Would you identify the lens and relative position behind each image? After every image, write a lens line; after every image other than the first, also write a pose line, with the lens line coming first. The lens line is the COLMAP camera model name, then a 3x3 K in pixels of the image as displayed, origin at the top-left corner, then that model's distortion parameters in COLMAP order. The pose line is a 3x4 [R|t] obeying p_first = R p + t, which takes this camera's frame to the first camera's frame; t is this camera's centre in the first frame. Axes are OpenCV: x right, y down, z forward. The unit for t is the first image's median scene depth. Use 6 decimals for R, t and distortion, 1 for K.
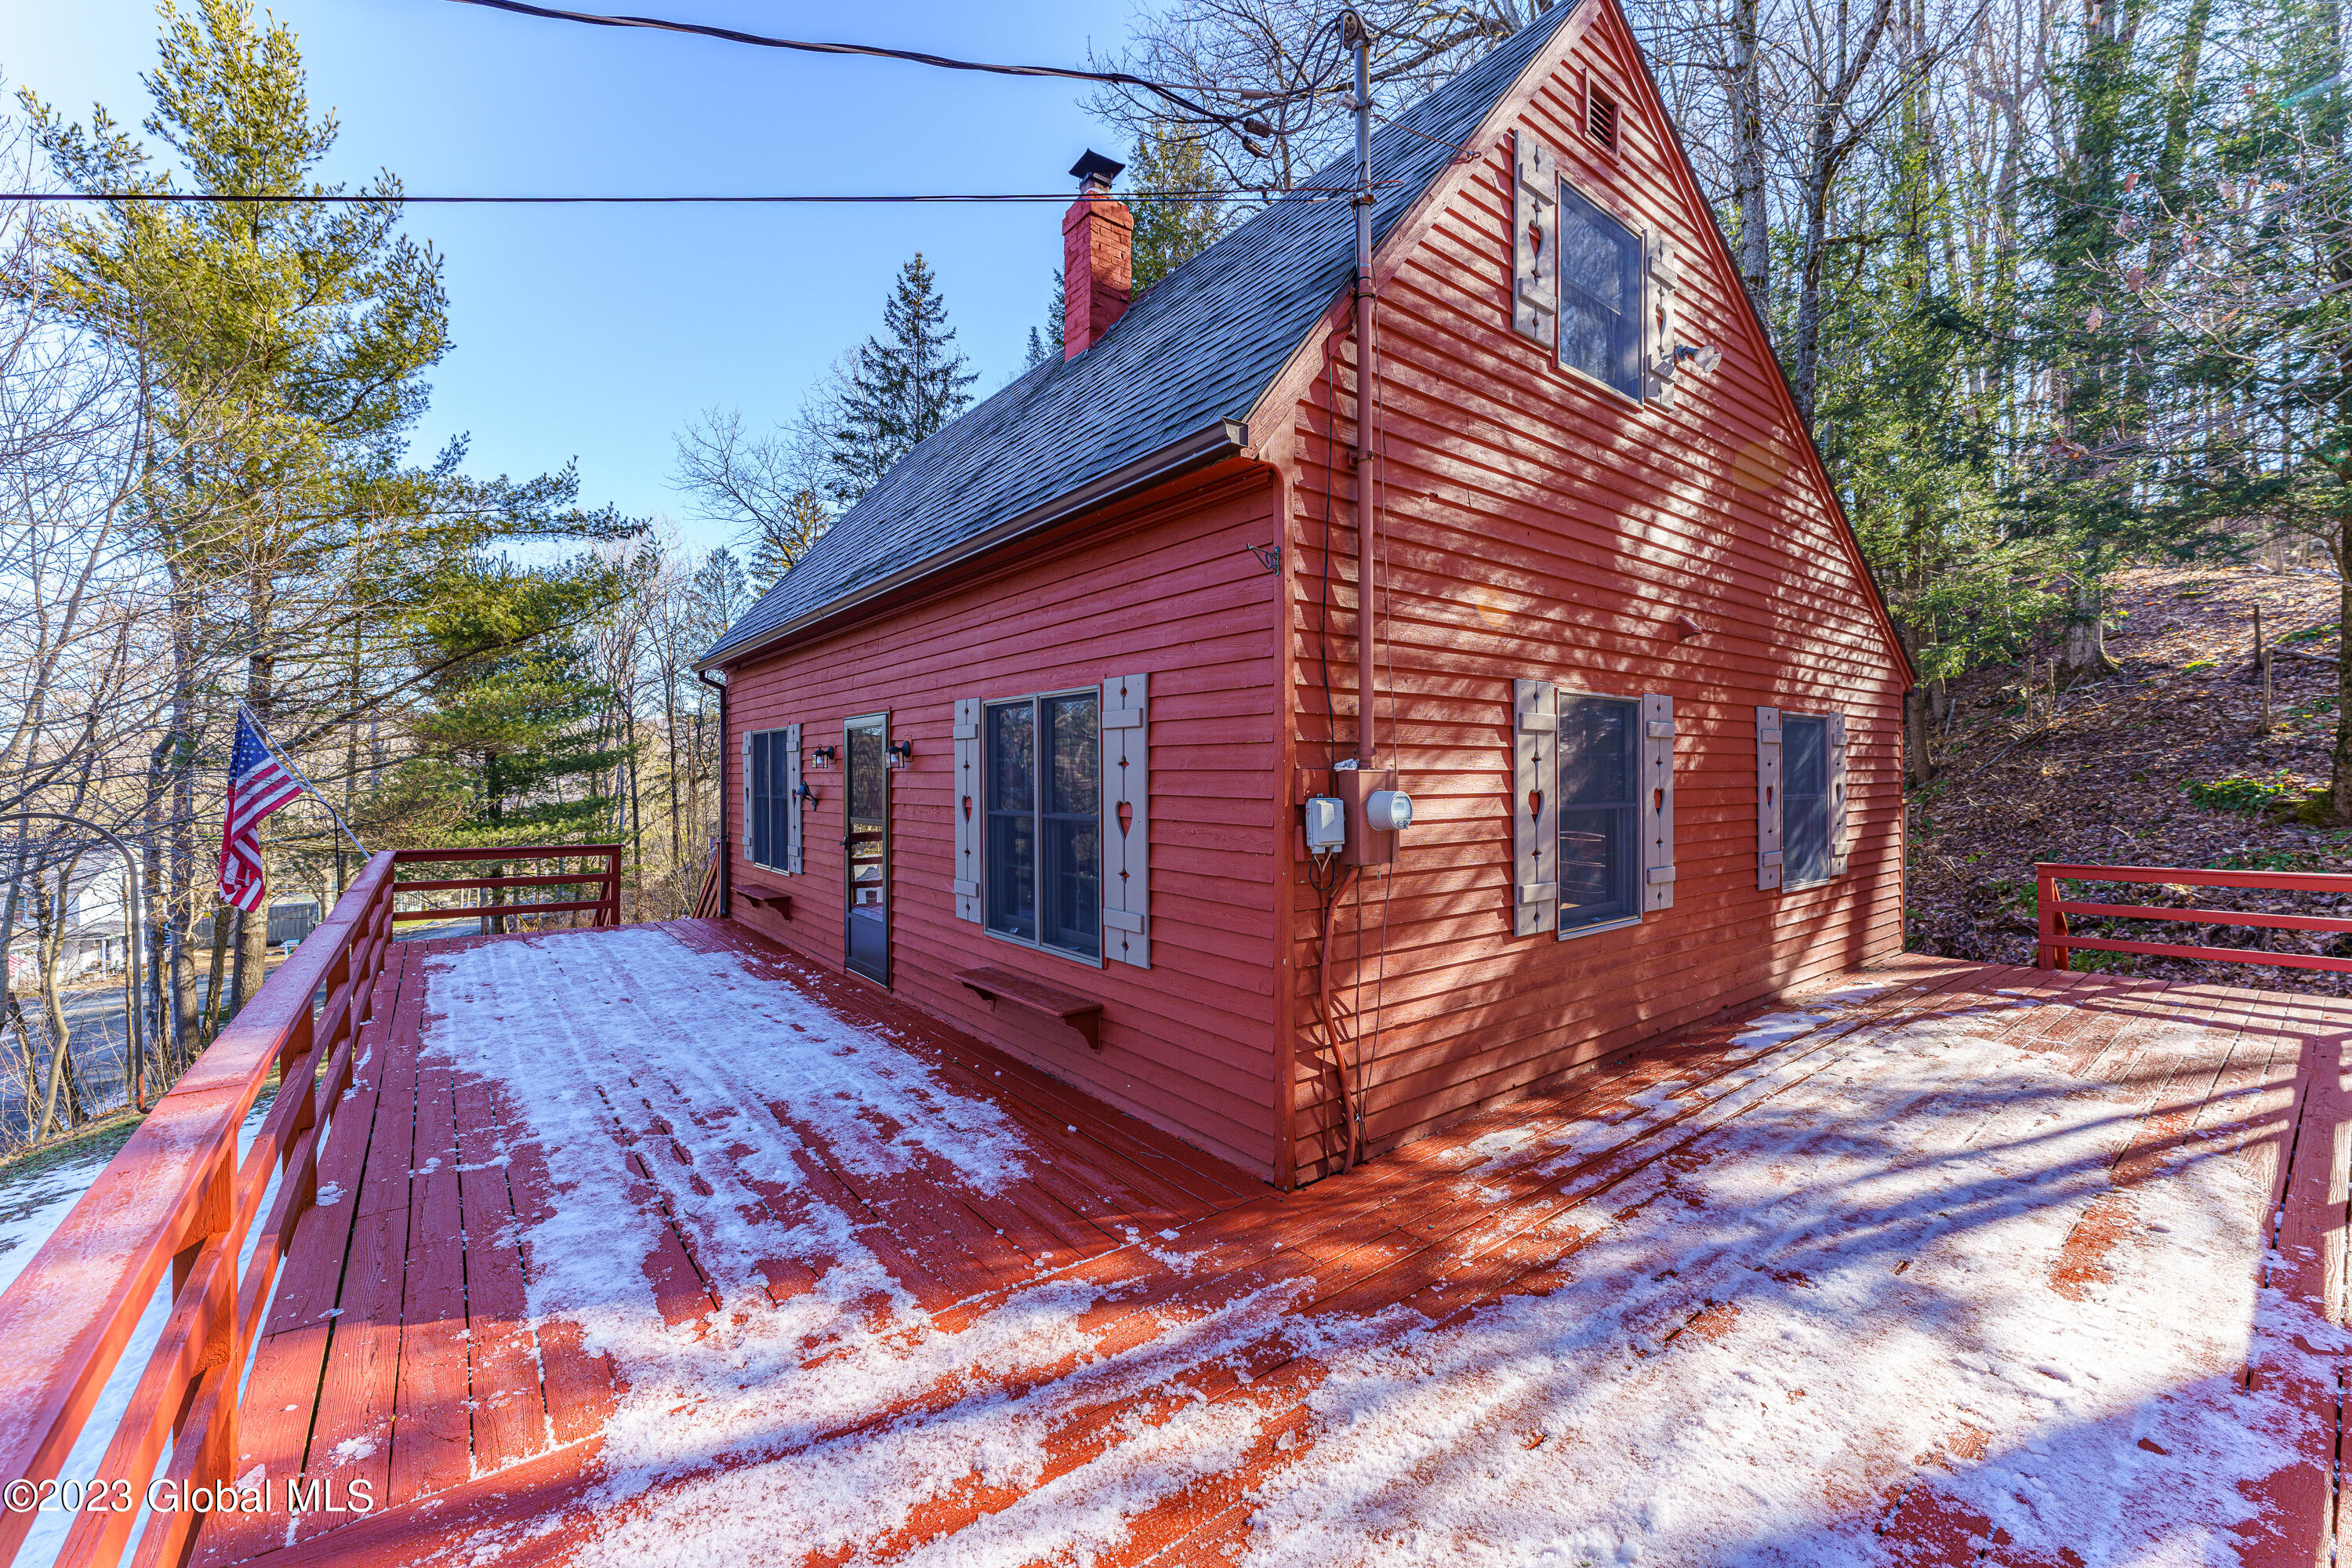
lens RADIAL K [[936.2, 0, 1173.3], [0, 936.2, 779.6], [0, 0, 1]] dist [0.001328, -0.000255]
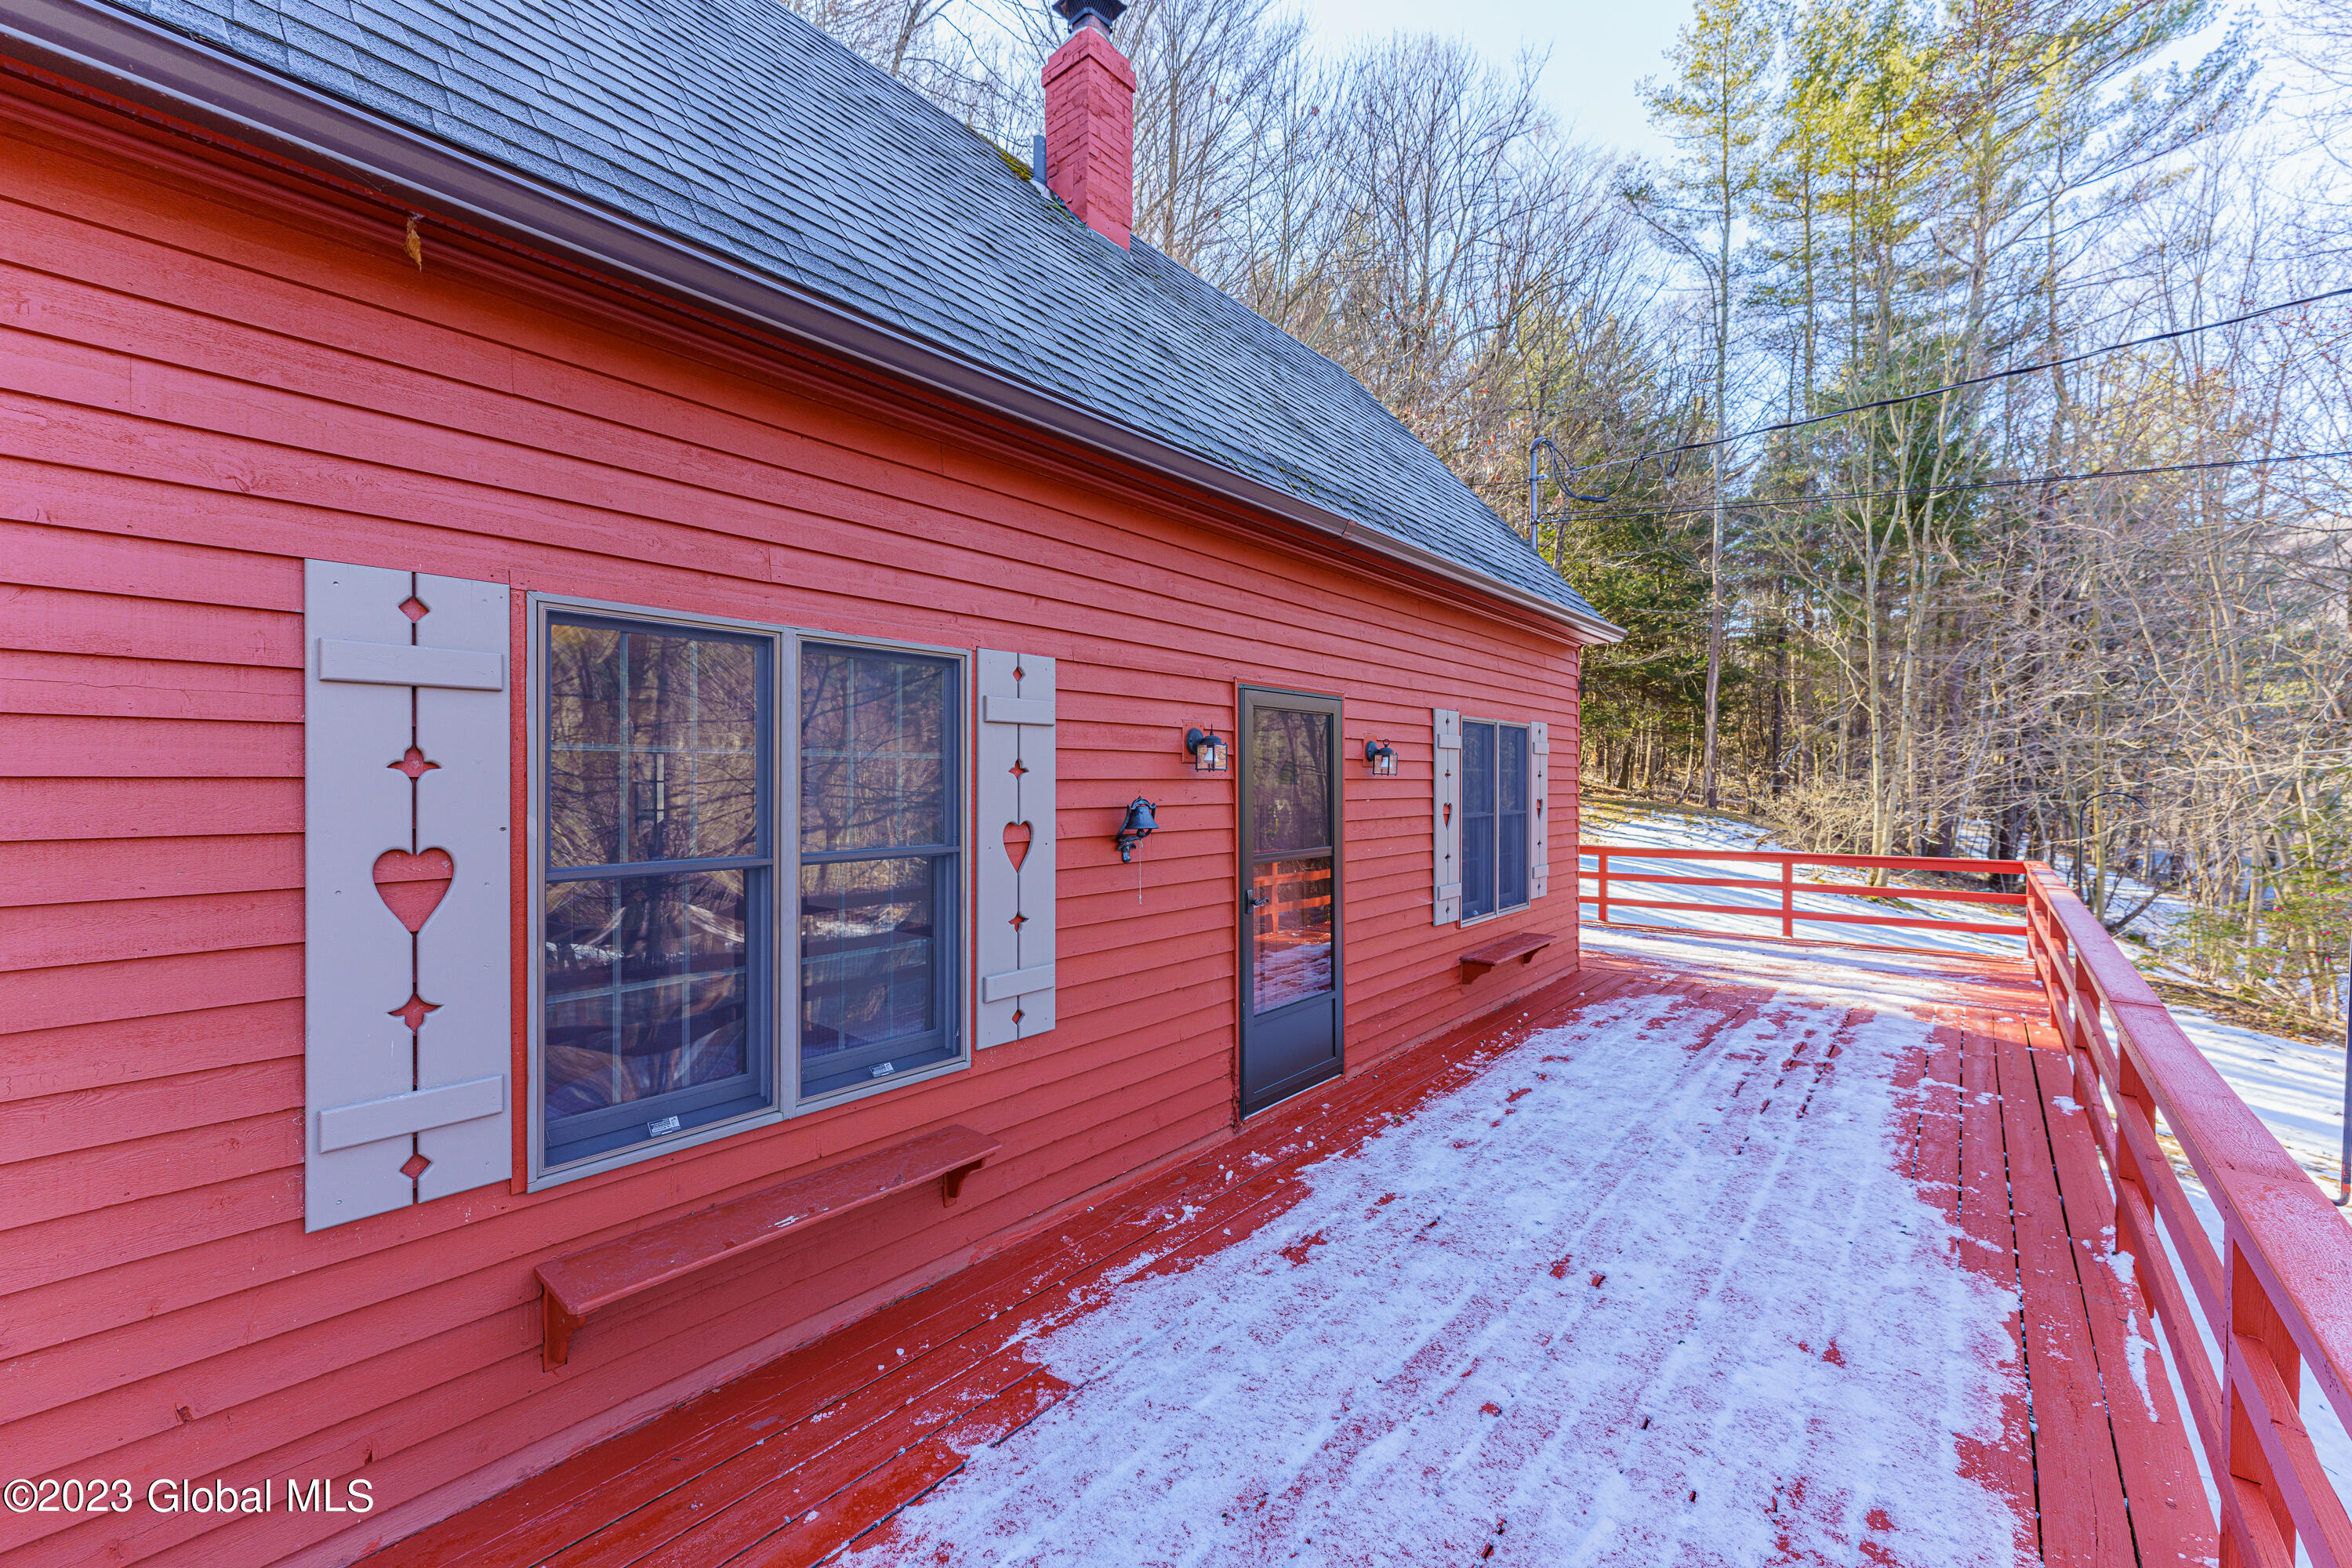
lens RADIAL K [[936.2, 0, 1173.3], [0, 936.2, 779.6], [0, 0, 1]] dist [0.001328, -0.000255]
pose [[-0.198631, 0.005835, 0.980057, -1.220501], [0.010415, 0.999938, -0.003843, -0.007430], [-0.980019, 0.009444, -0.198680, 1.557894]]
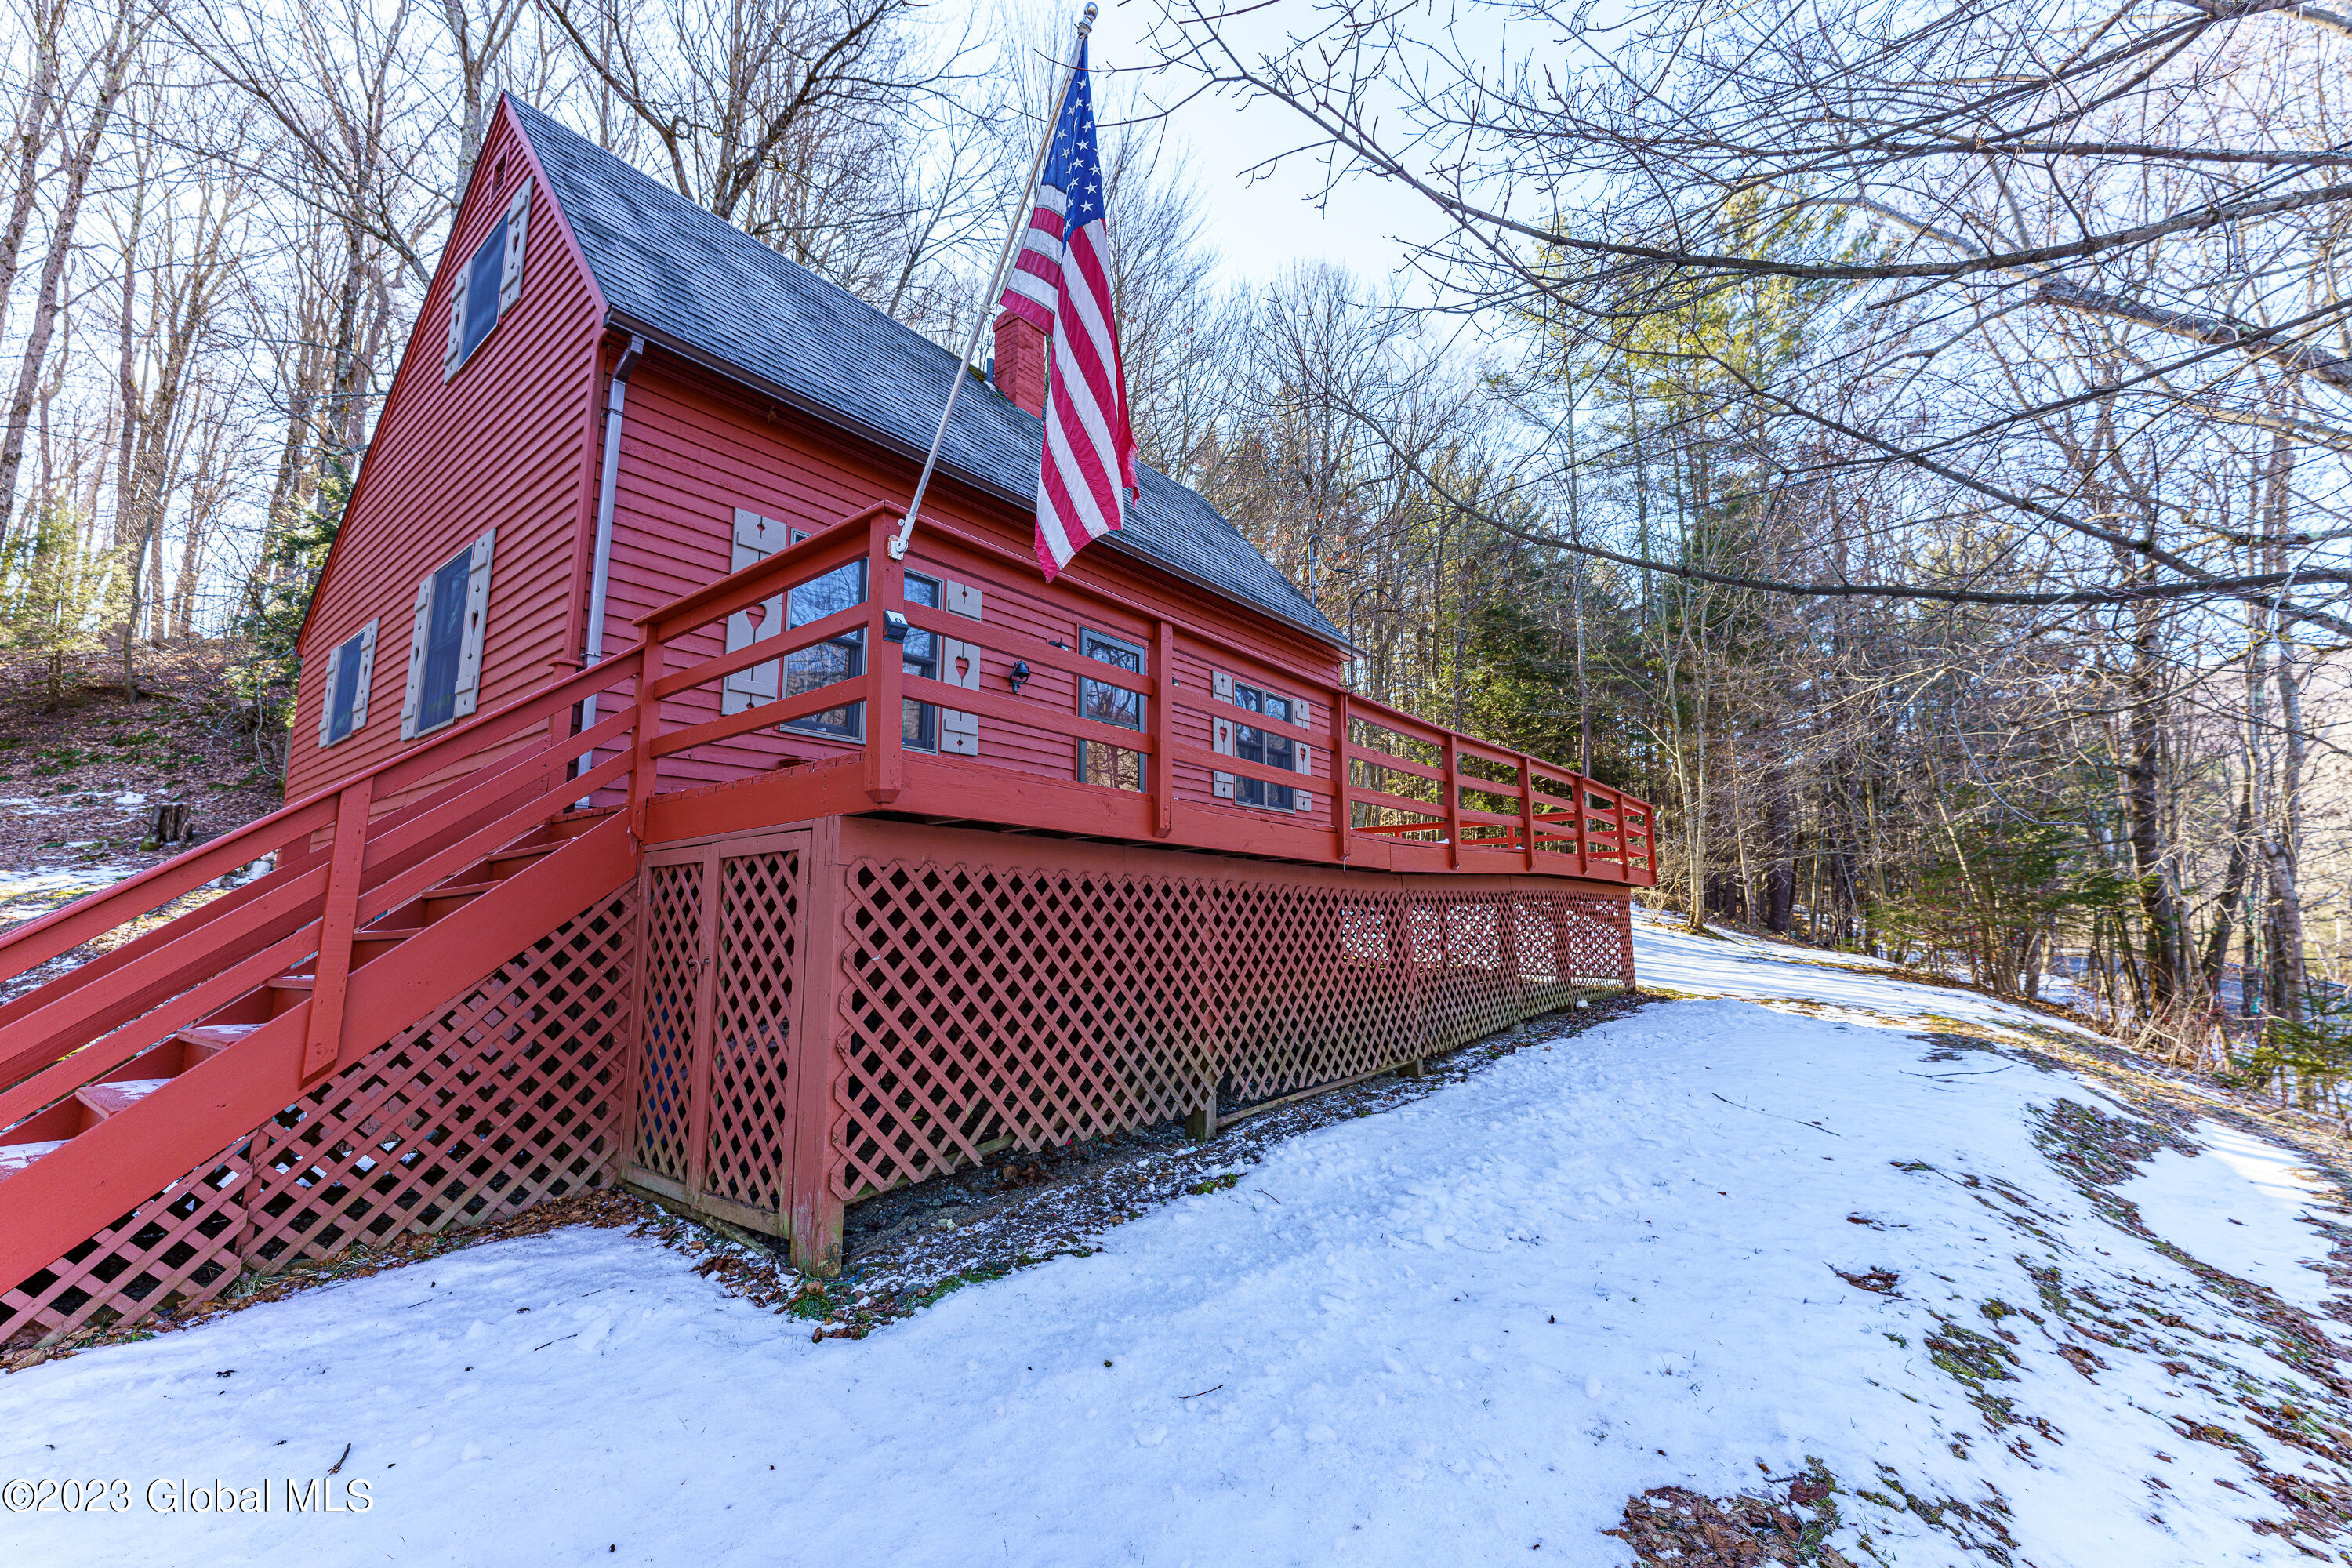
lens RADIAL K [[936.2, 0, 1173.3], [0, 936.2, 779.6], [0, 0, 1]] dist [0.001328, -0.000255]
pose [[-0.235567, 0.147685, 0.960571, -2.584676], [0.016616, 0.988854, -0.147959, 0.744385], [-0.971716, -0.018894, -0.235395, 1.551621]]
